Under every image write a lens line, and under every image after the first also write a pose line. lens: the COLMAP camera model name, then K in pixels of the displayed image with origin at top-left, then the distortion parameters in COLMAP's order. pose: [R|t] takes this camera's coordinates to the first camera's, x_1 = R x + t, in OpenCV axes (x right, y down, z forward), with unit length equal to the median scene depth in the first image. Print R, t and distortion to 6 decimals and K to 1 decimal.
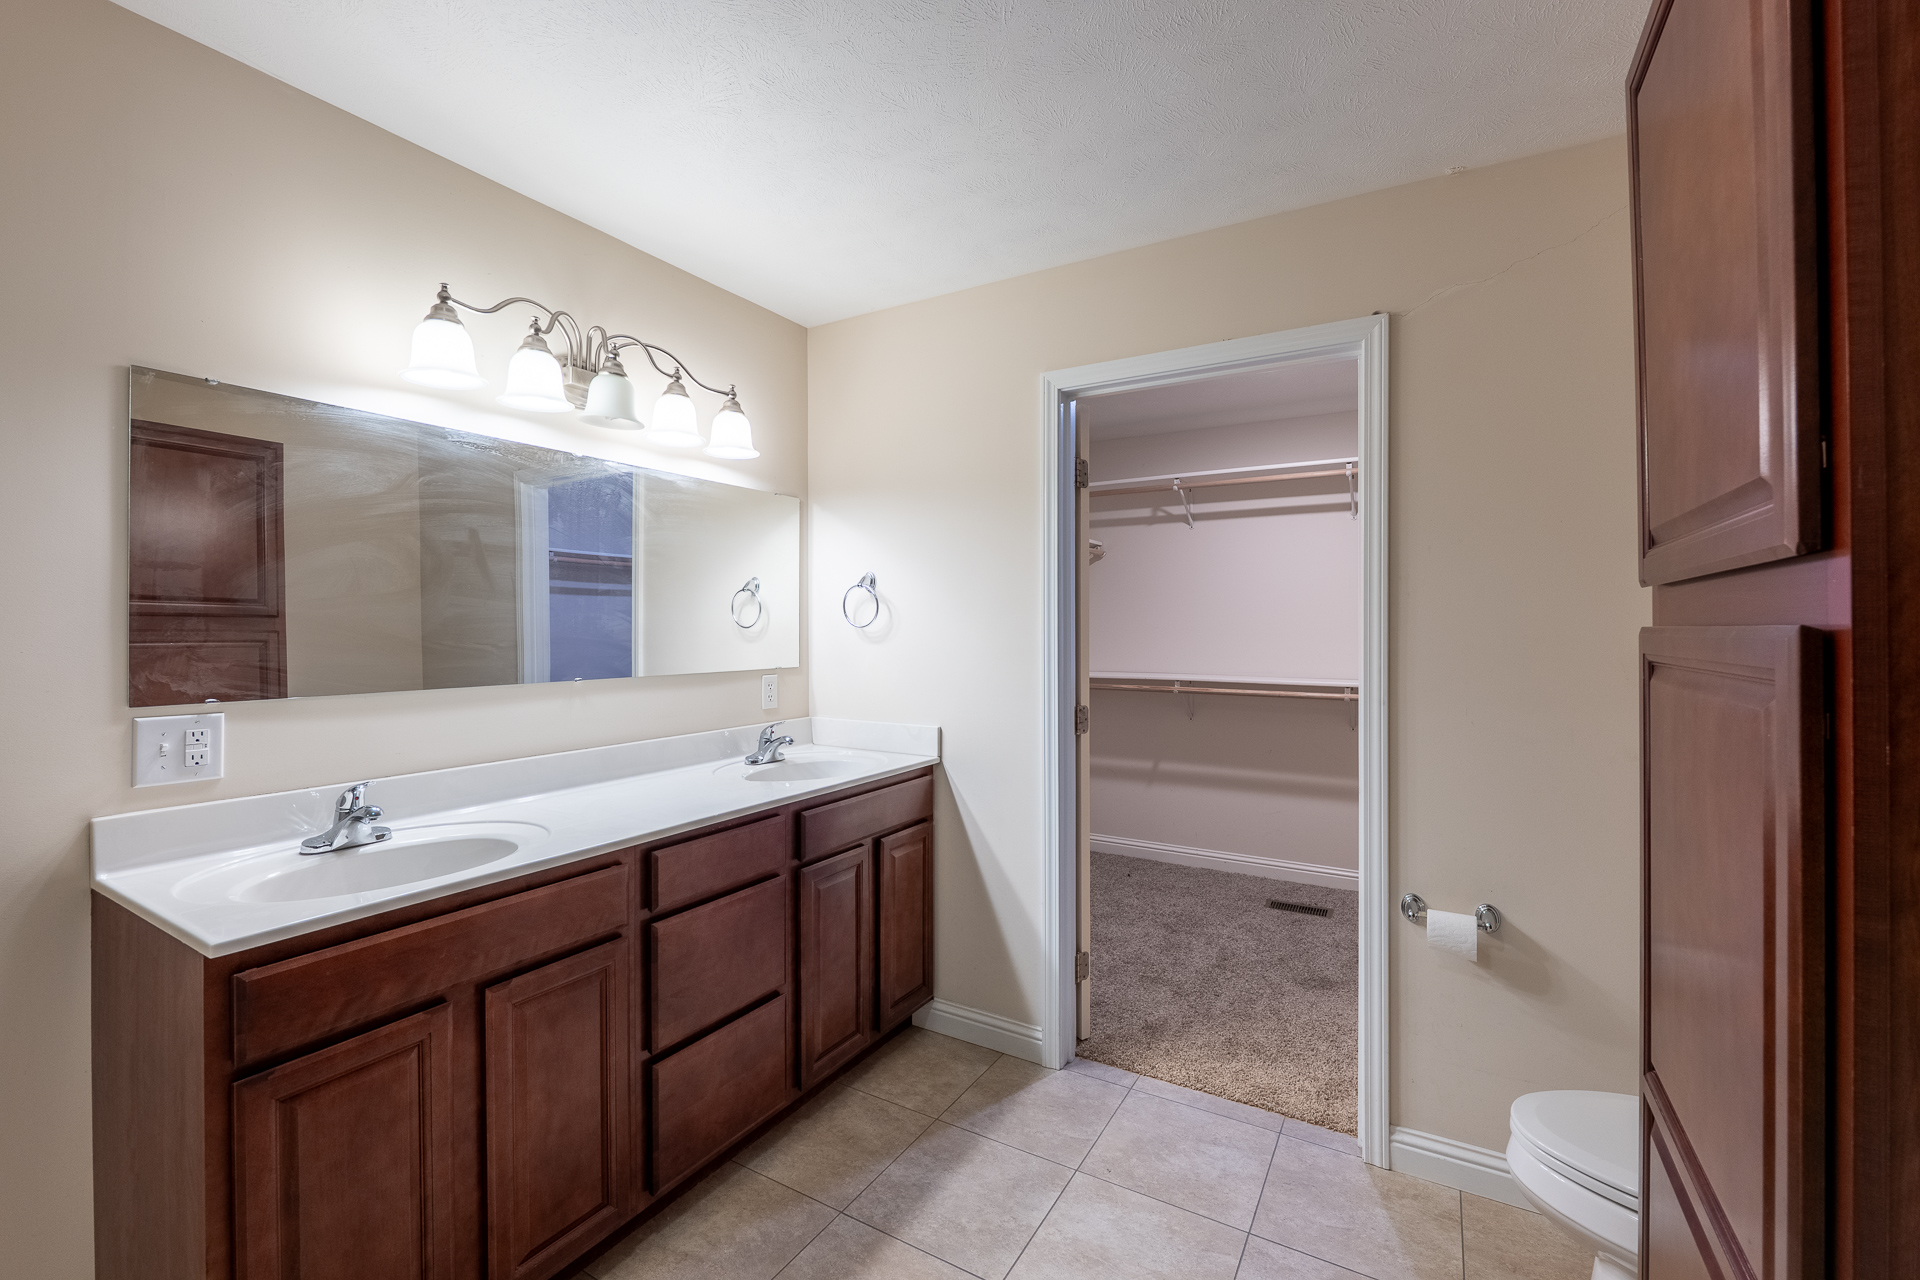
lens RADIAL K [[780.9, 0, 941.9], [0, 780.9, 629.9], [0, 0, 1]] dist [-0.011644, 0.000053]
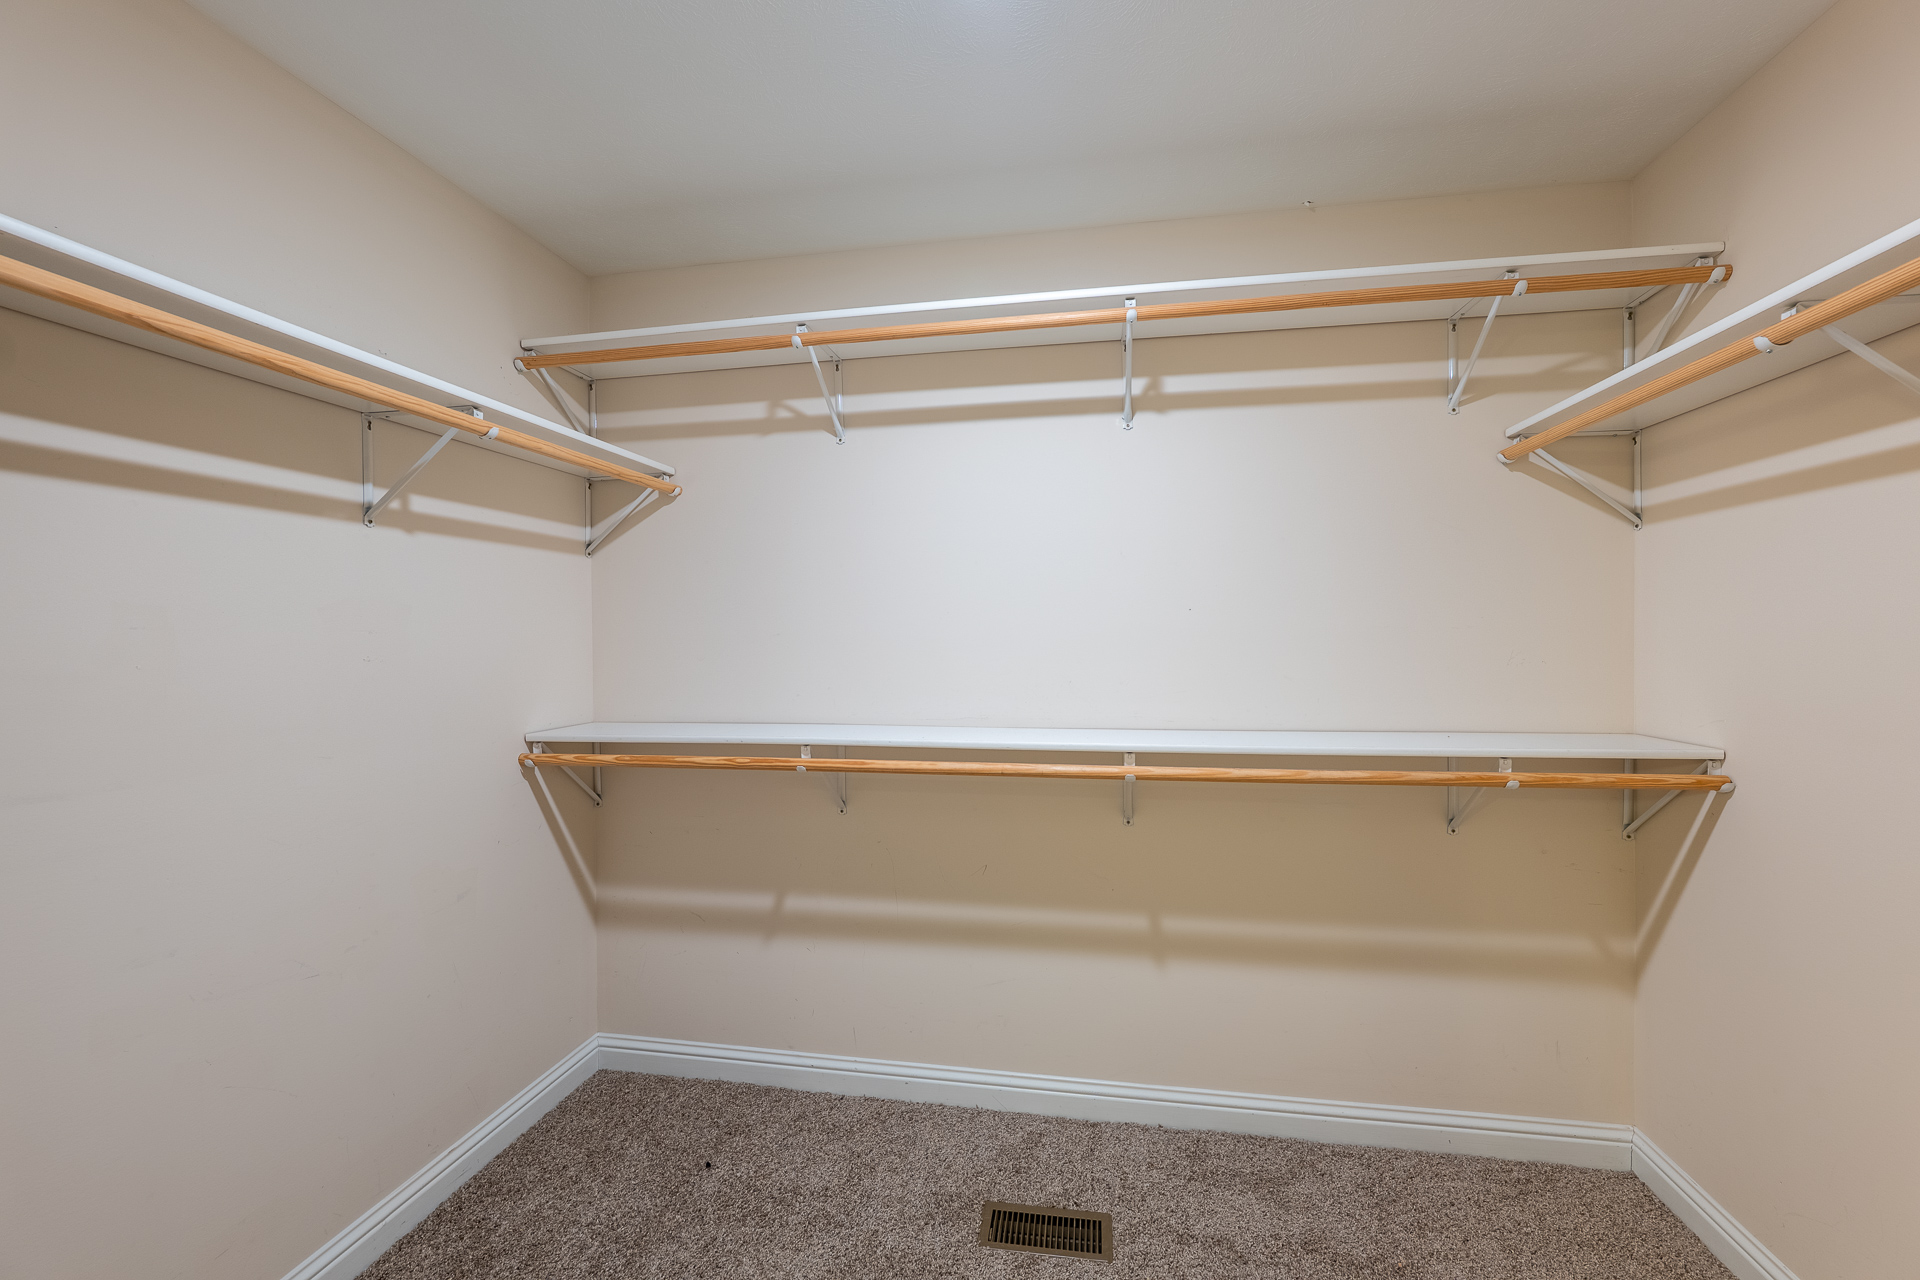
lens RADIAL K [[793.0, 0, 967.1], [0, 793.0, 641.2], [0, 0, 1]] dist [-0.011504, 0.000539]
pose [[0.925731, -0.009249, 0.378070, 0.201716], [0.008165, 0.999957, 0.004470, -0.000267], [-0.378095, -0.001051, 0.925766, 0.490018]]
